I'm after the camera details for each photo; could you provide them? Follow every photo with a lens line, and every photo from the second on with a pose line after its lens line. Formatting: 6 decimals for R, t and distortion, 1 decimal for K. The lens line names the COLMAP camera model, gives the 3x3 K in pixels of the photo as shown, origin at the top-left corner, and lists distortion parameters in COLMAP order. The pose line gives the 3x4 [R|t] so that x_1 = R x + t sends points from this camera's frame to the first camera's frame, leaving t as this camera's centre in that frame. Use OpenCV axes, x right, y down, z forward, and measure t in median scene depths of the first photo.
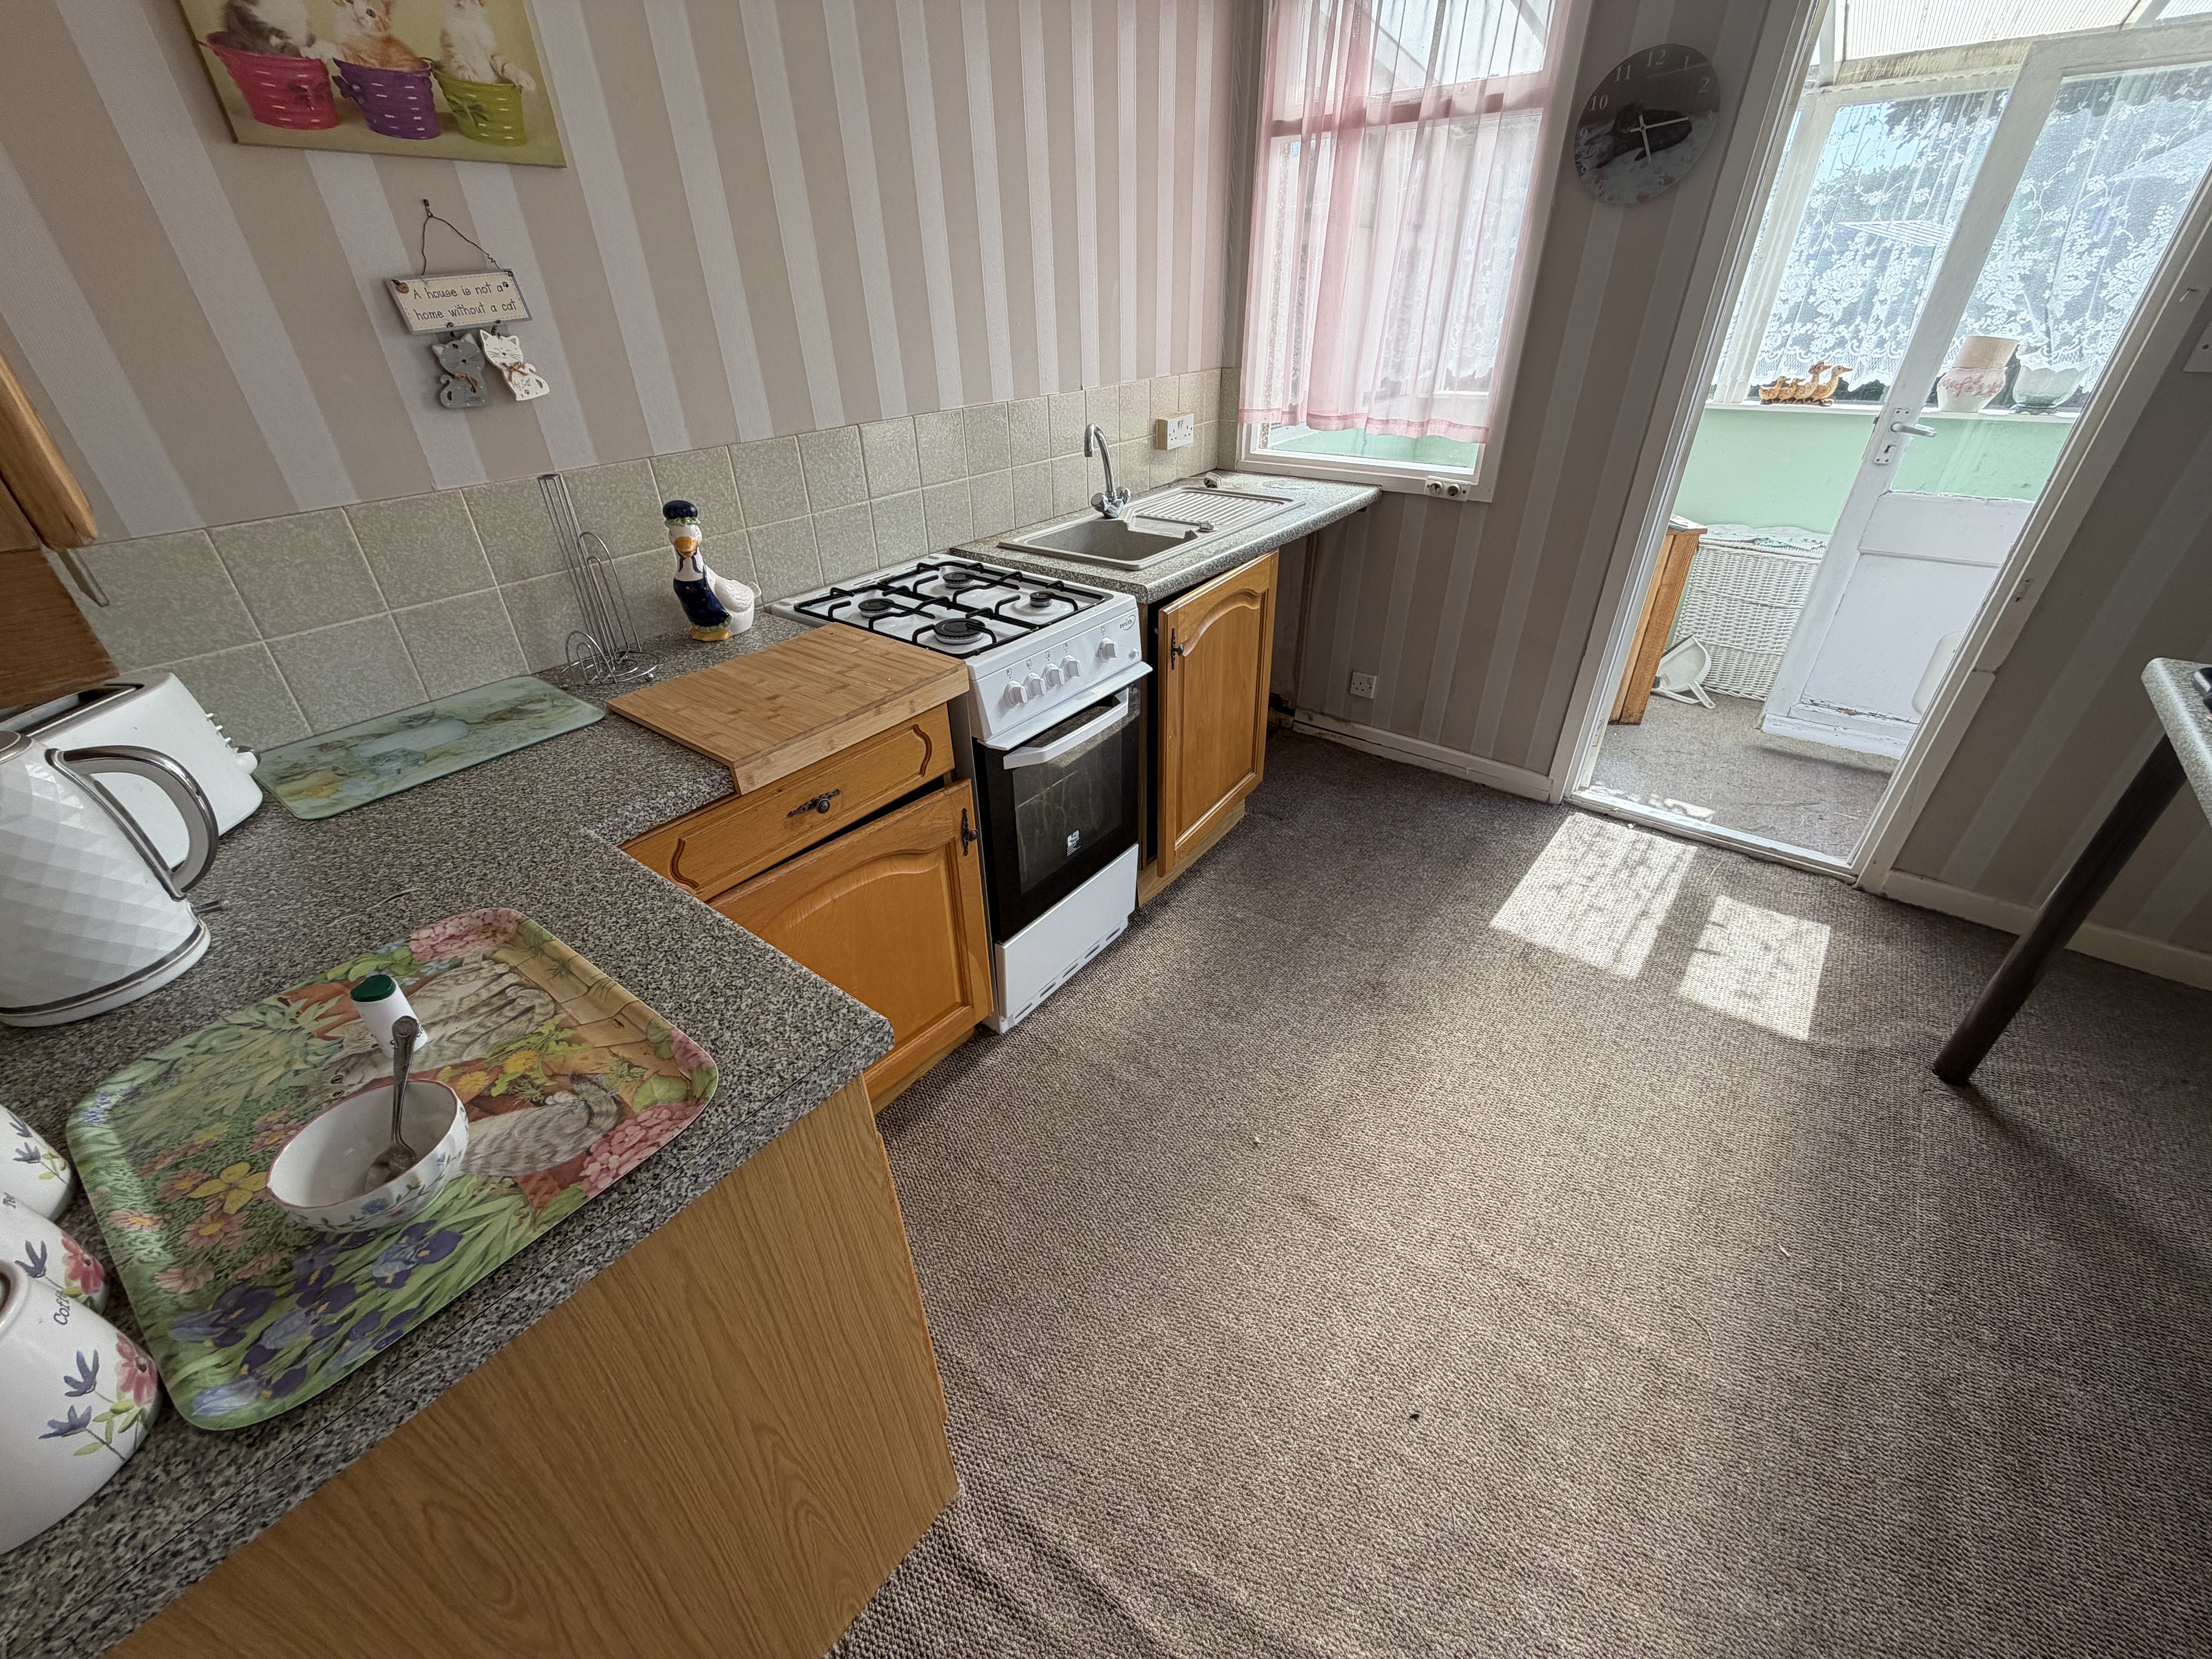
lens RADIAL K [[883.2, 0, 1103.3], [0, 883.2, 825.7], [0, 0, 1]] dist [0.003048, -0.000122]
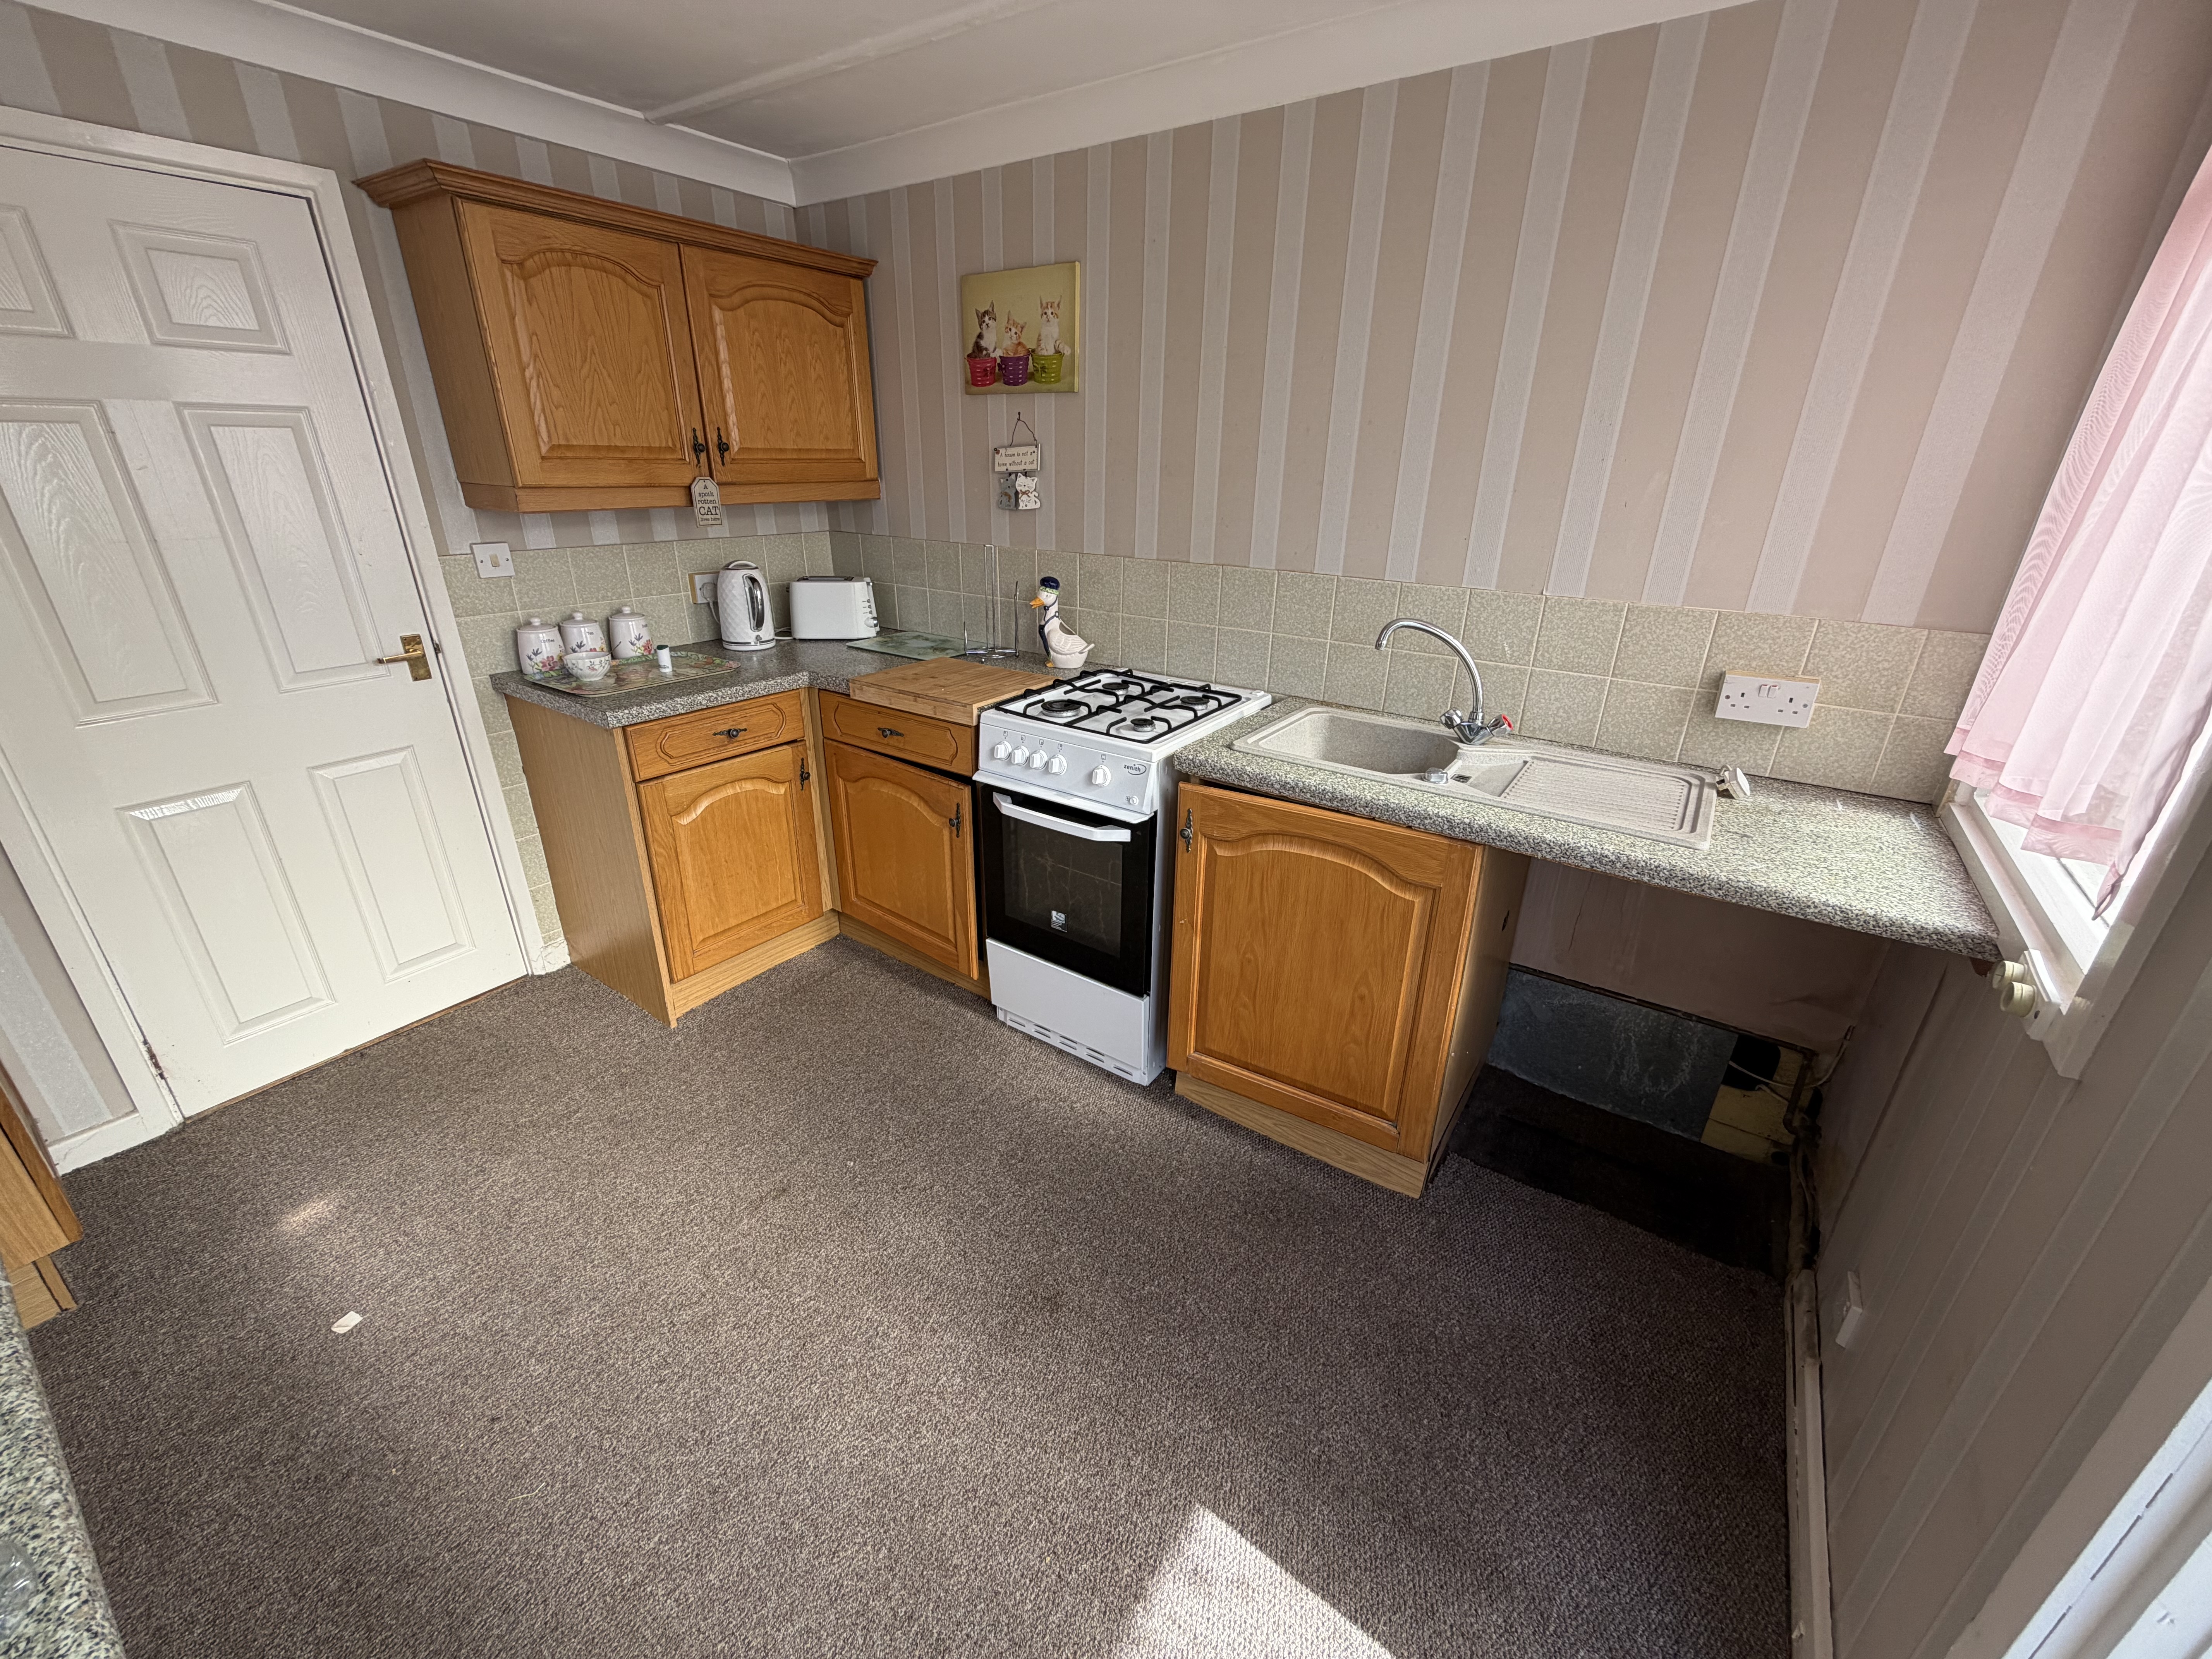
lens RADIAL K [[883.2, 0, 1099.5], [0, 883.2, 830.0], [0, 0, 1]] dist [0.003048, -0.000122]
pose [[0.042472, 0.407117, -0.912388, 1.357900], [-0.539522, 0.777959, 0.322018, -0.660840], [0.840899, 0.478577, 0.252690, 1.018682]]
